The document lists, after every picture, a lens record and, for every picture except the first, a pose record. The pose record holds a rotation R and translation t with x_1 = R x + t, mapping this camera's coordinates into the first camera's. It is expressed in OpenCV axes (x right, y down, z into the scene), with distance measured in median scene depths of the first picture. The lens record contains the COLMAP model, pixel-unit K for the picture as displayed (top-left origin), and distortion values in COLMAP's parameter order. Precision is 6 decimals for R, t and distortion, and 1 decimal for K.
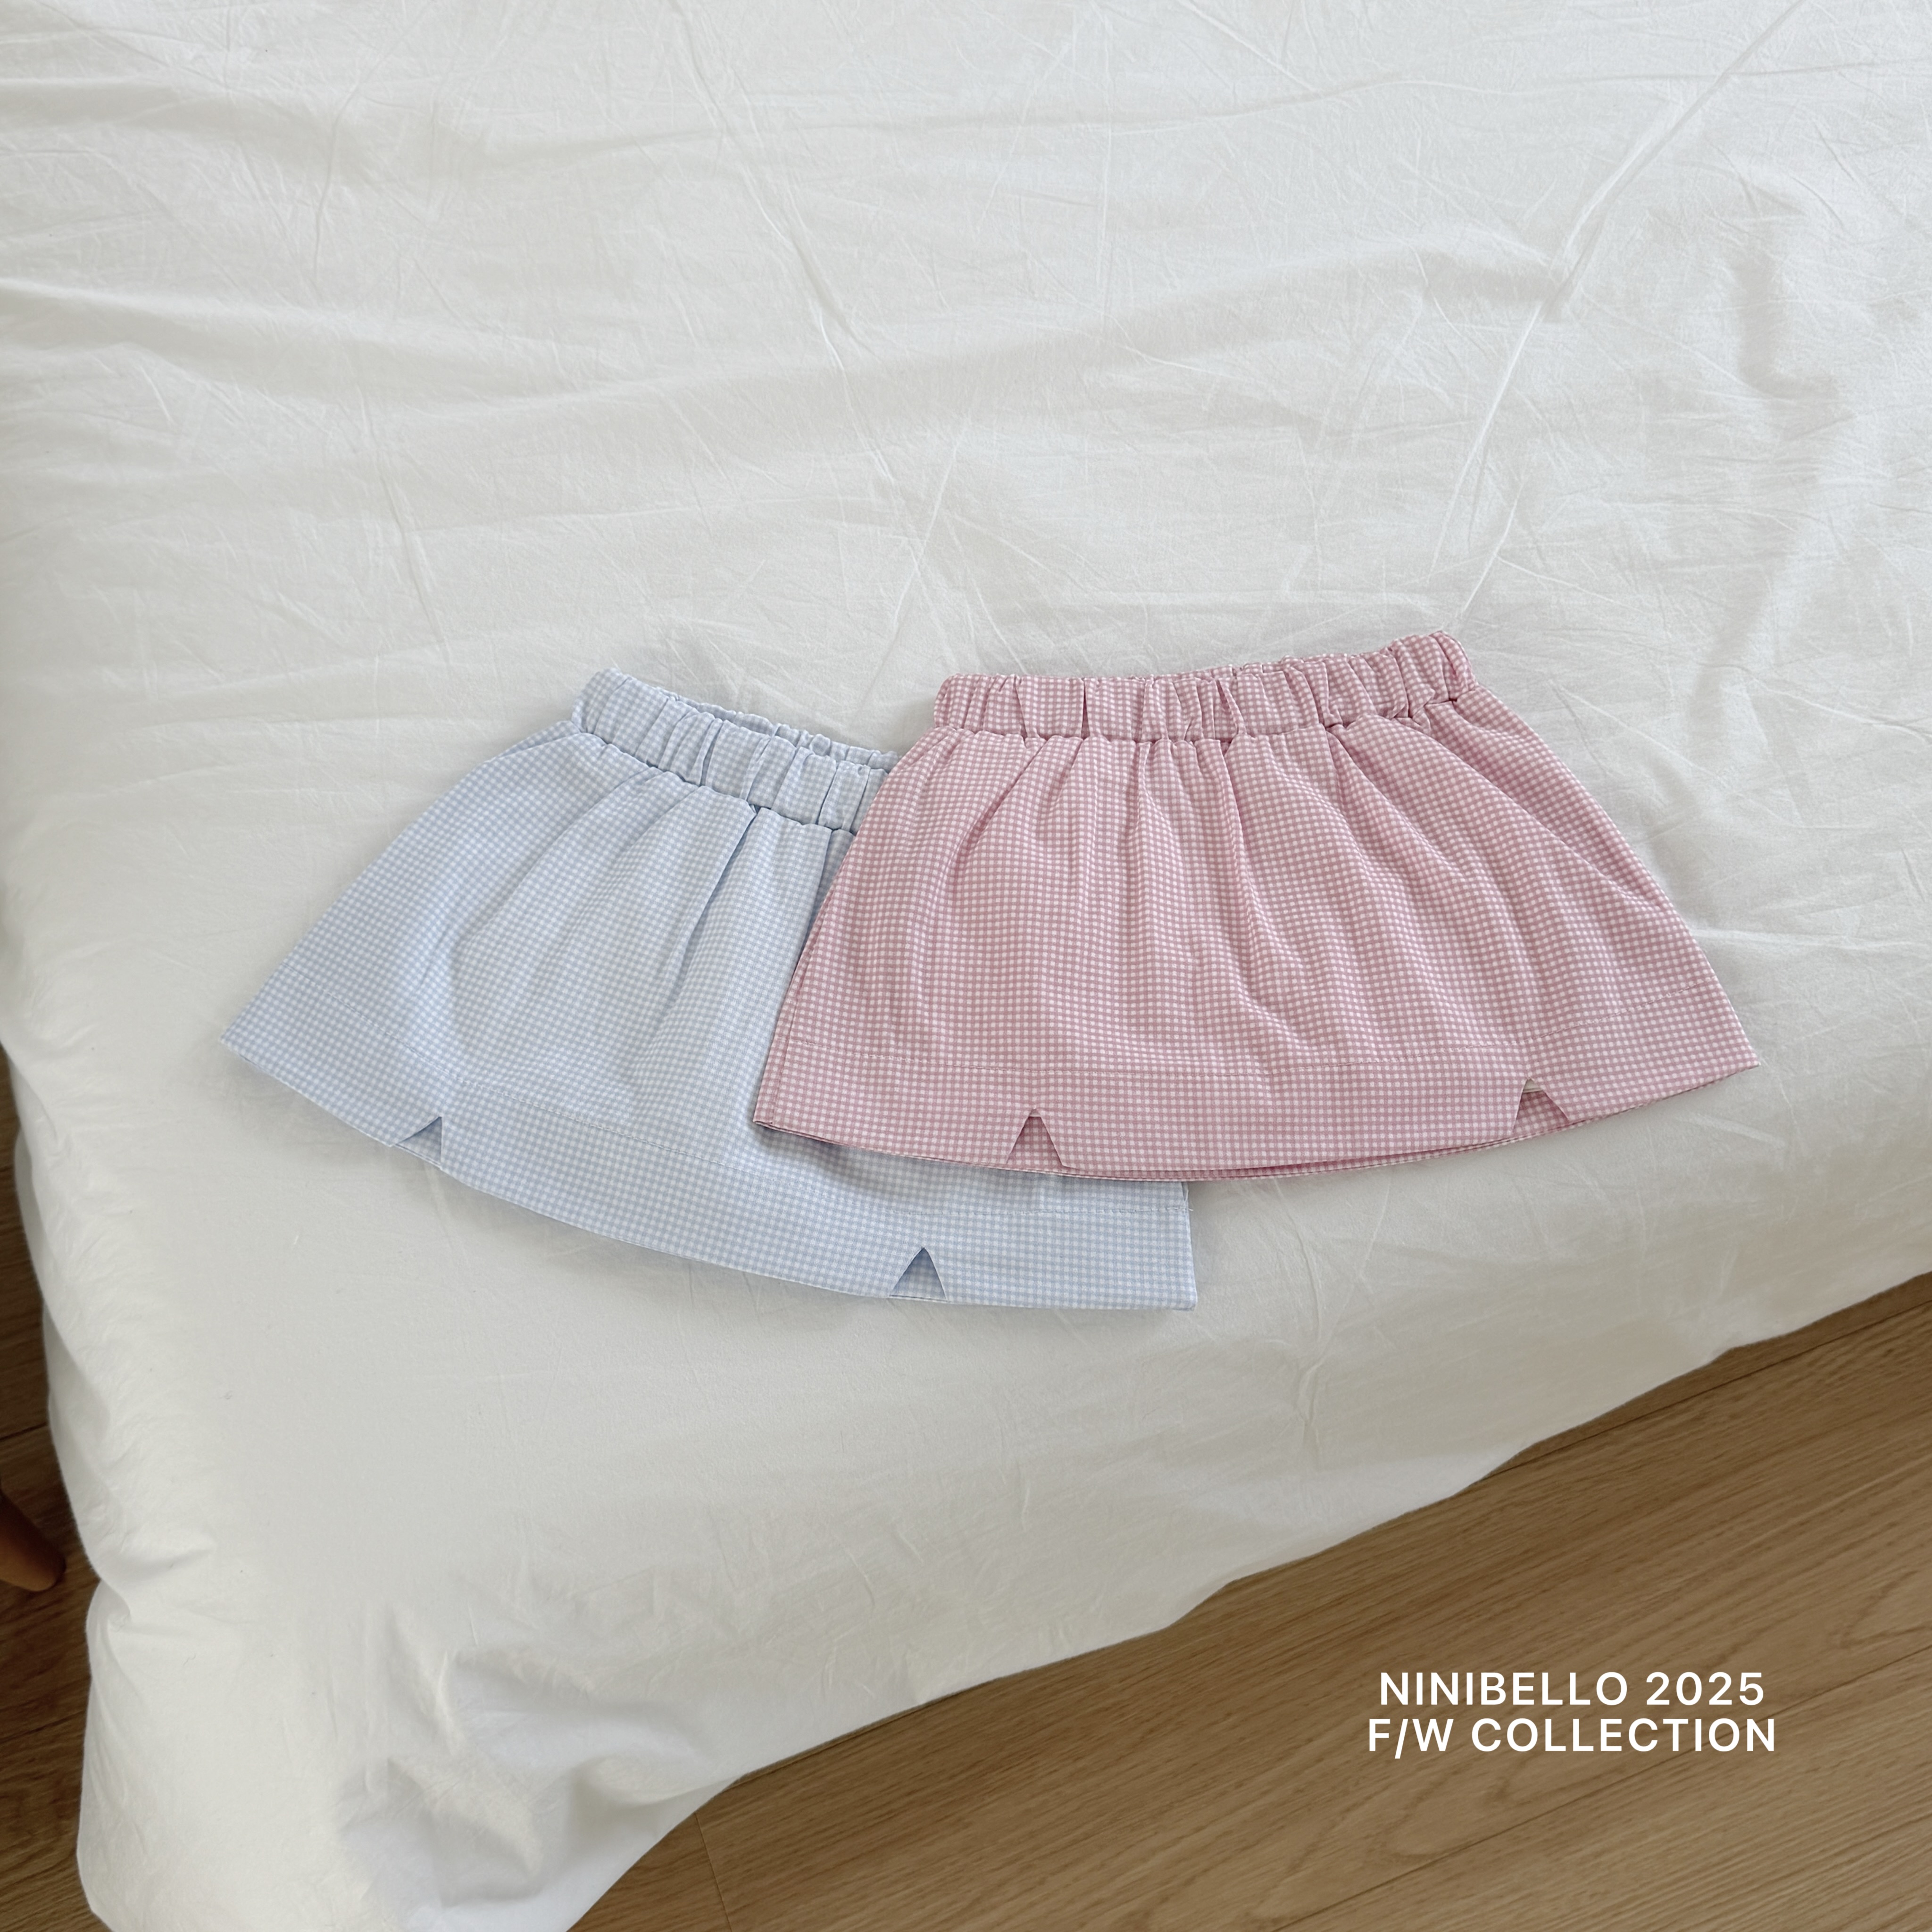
lens RADIAL K [[2340.5, 0, 964.5], [0, 2340.5, 961.1], [0, 0, 1]] dist [-0.031488, 0.000000]
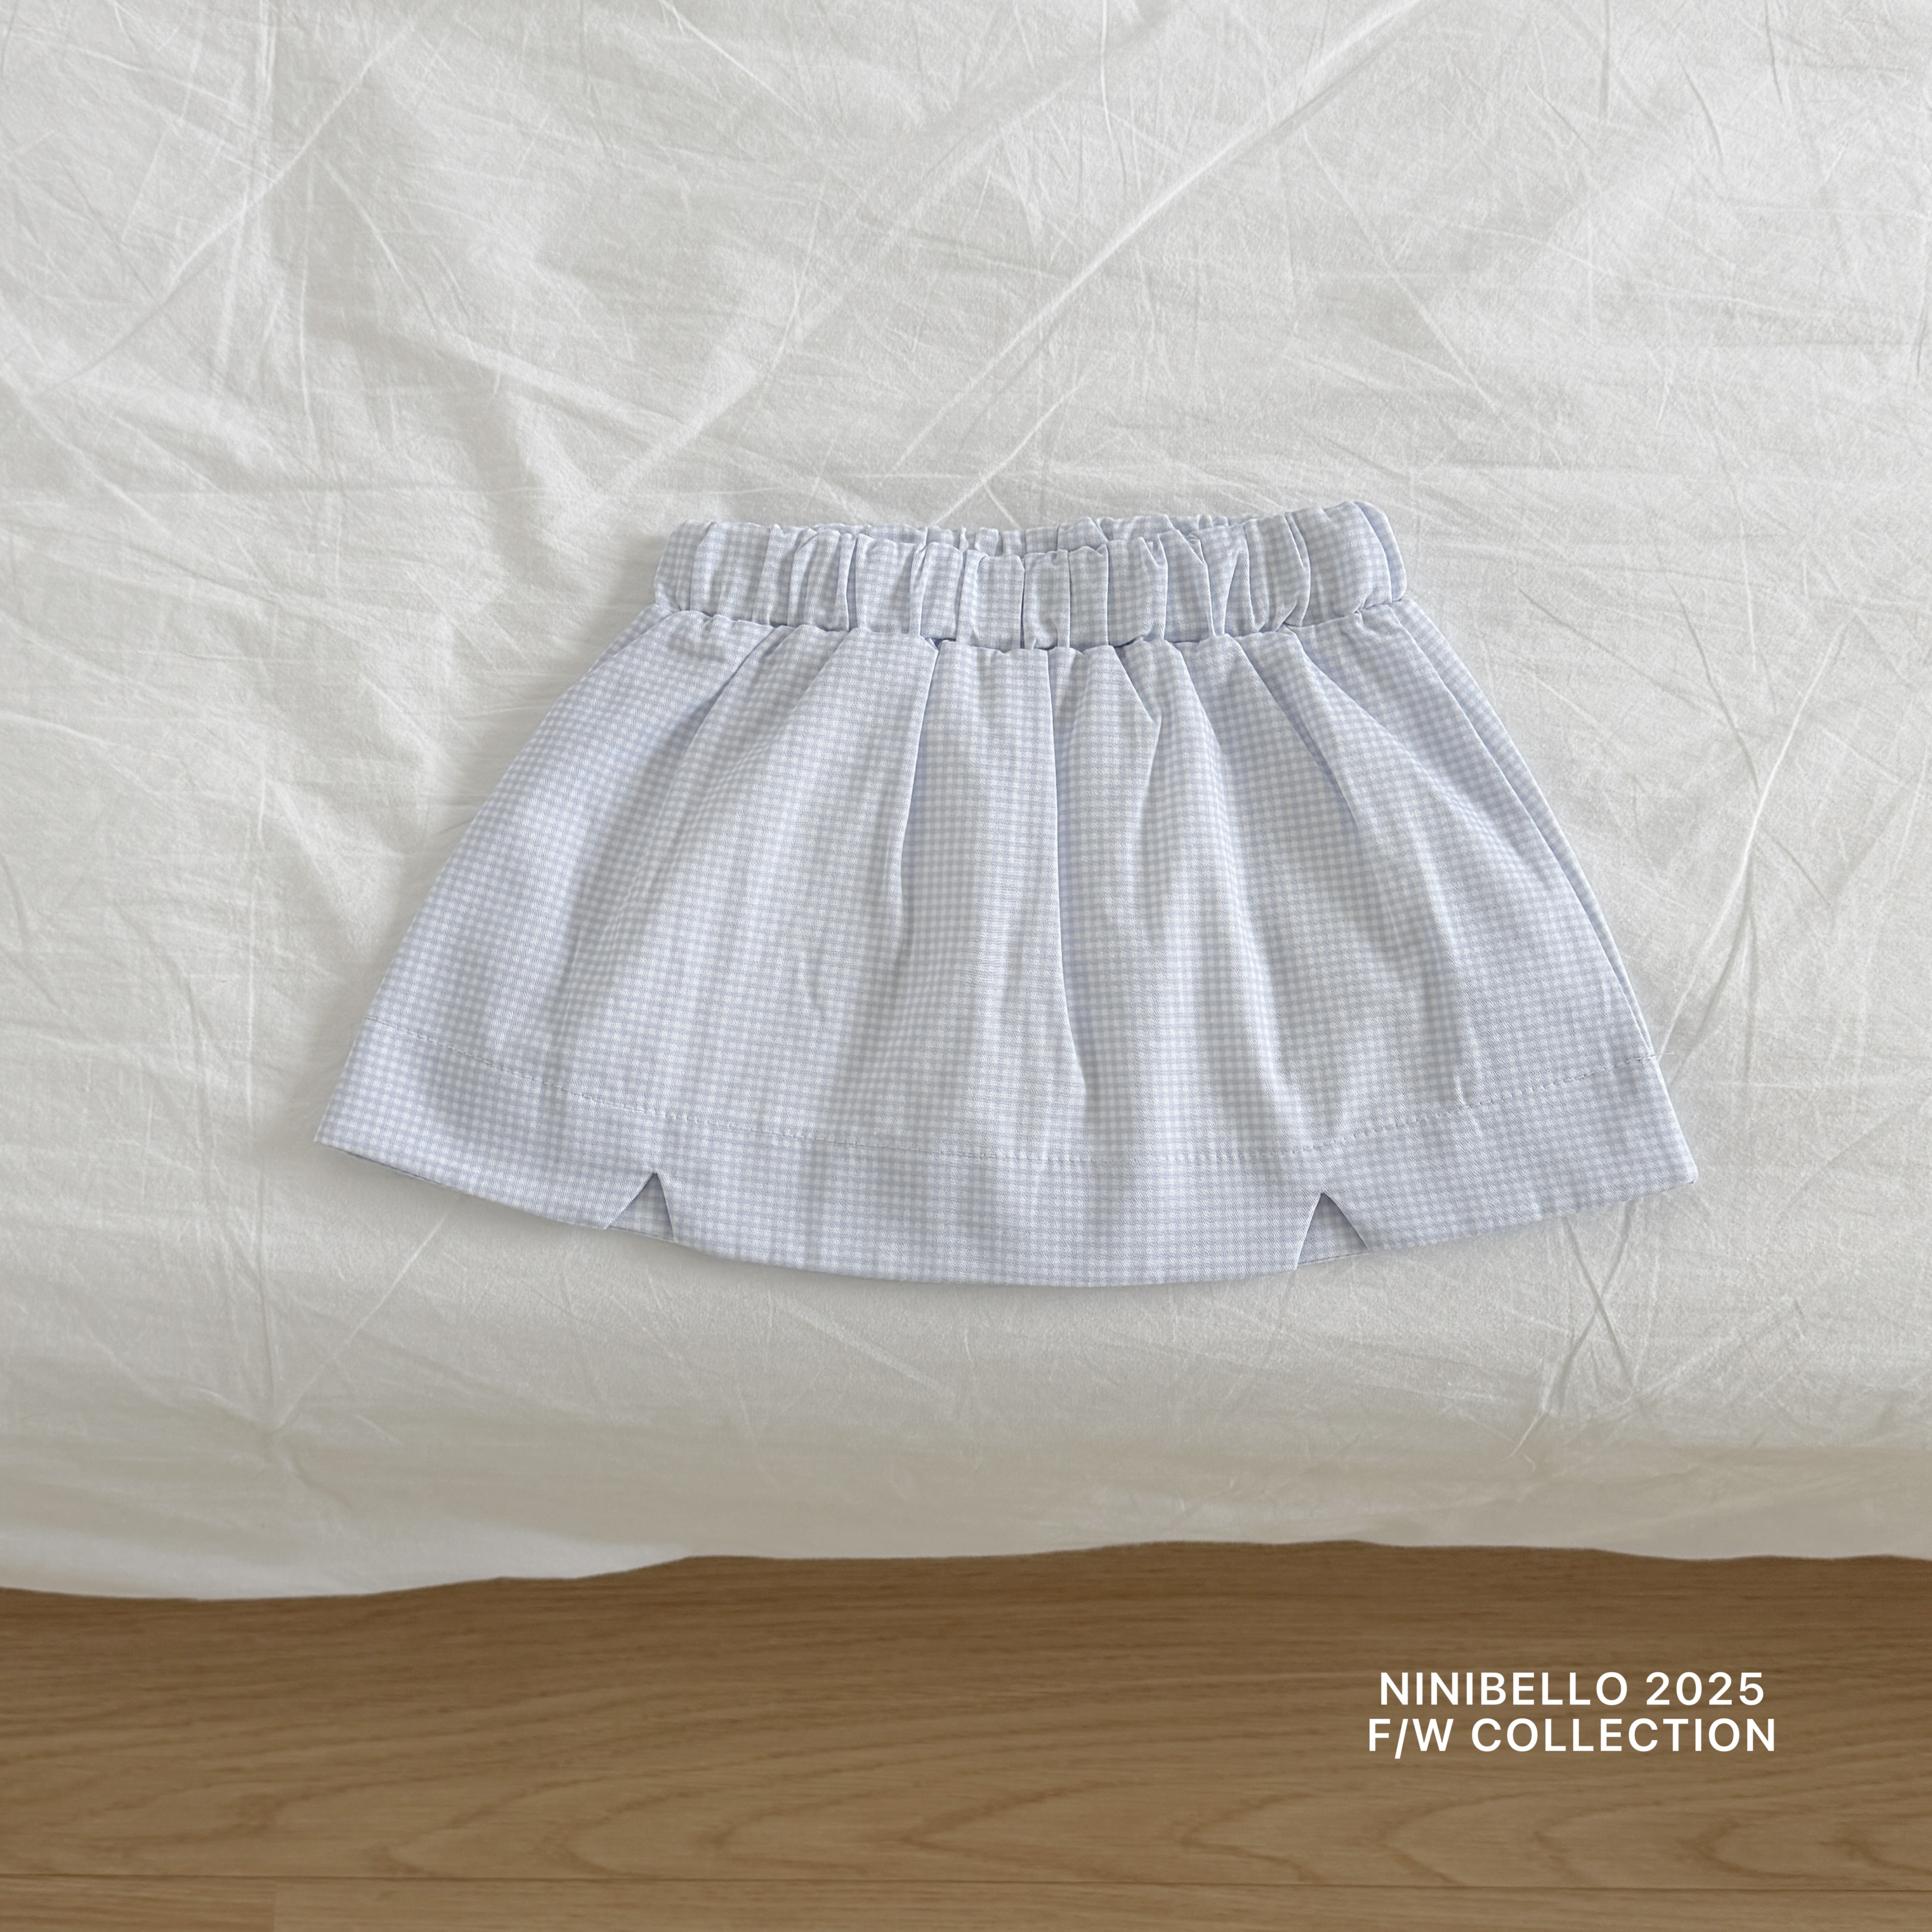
lens RADIAL K [[2451.3, 0, 979.9], [0, 2451.3, 962.0], [0, 0, 1]] dist [0.014158, 0.000000]
pose [[0.929651, 0.360252, -0.077256, 0.276878], [-0.336407, 0.915467, 0.220793, -0.166098], [0.150266, -0.179271, 0.972256, 0.205386]]
